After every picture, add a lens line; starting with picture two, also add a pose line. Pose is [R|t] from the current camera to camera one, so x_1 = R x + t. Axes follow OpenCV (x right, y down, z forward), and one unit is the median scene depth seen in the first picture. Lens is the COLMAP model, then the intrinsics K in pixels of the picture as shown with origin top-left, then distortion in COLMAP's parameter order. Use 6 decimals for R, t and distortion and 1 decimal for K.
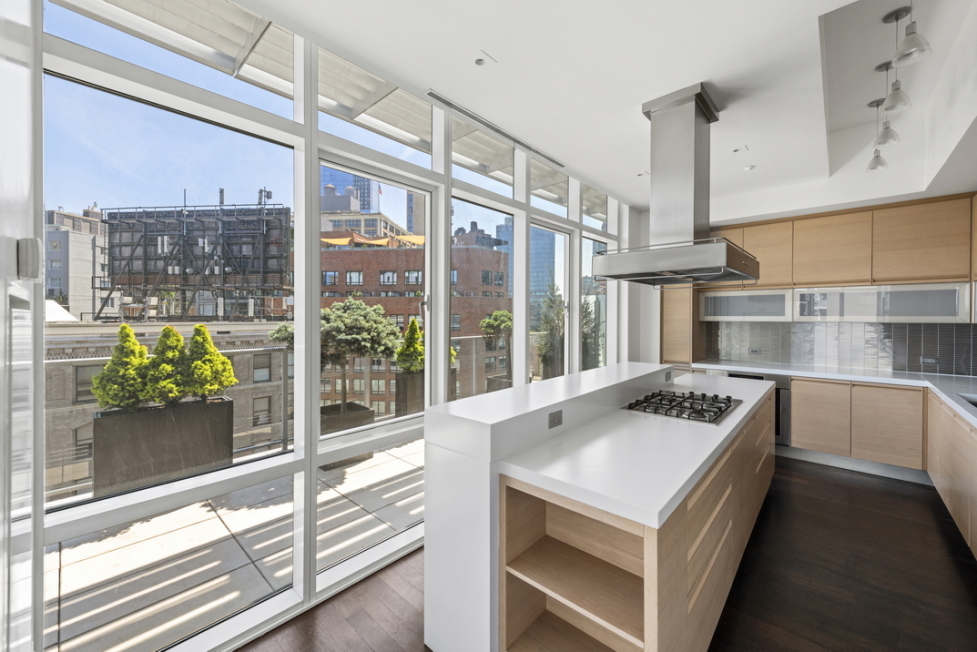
lens RADIAL K [[385.3, 0, 494.0], [0, 385.3, 325.7], [0, 0, 1]] dist [-0.001476, -0.000026]
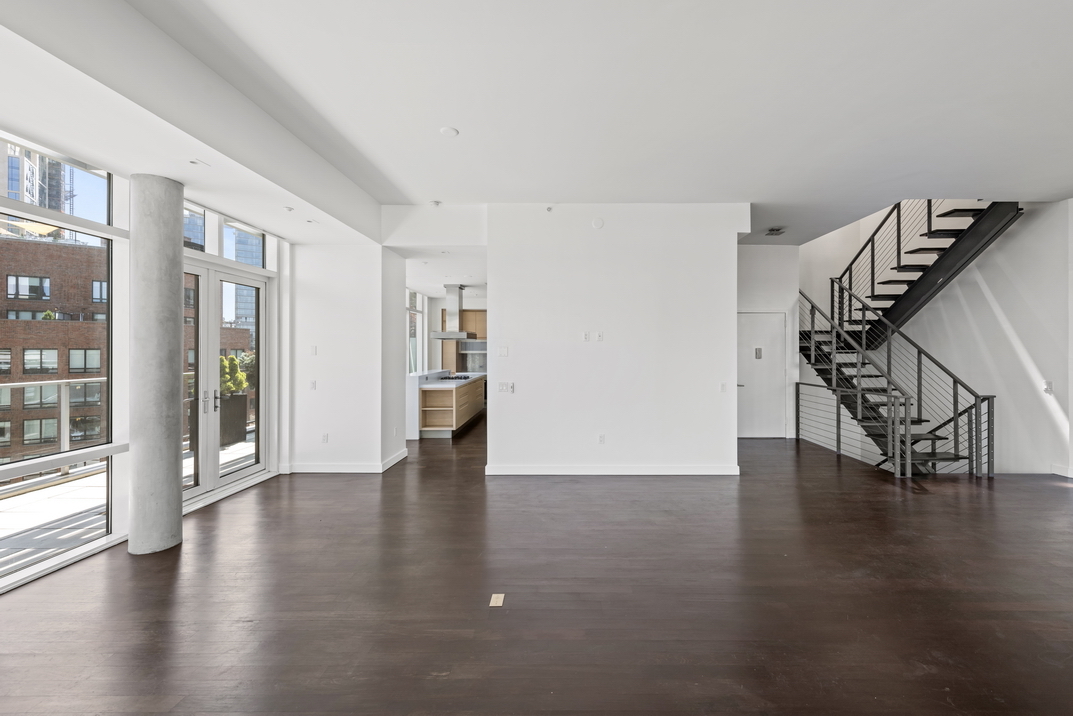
lens RADIAL K [[442.7, 0, 540.5], [0, 442.7, 353.8], [0, 0, 1]] dist [0.002277, 0.000047]
pose [[0.778895, -0.003443, 0.627145, -0.681792], [0.009937, 0.999927, -0.006851, 0.013150], [-0.627076, 0.011568, 0.778872, -1.248702]]
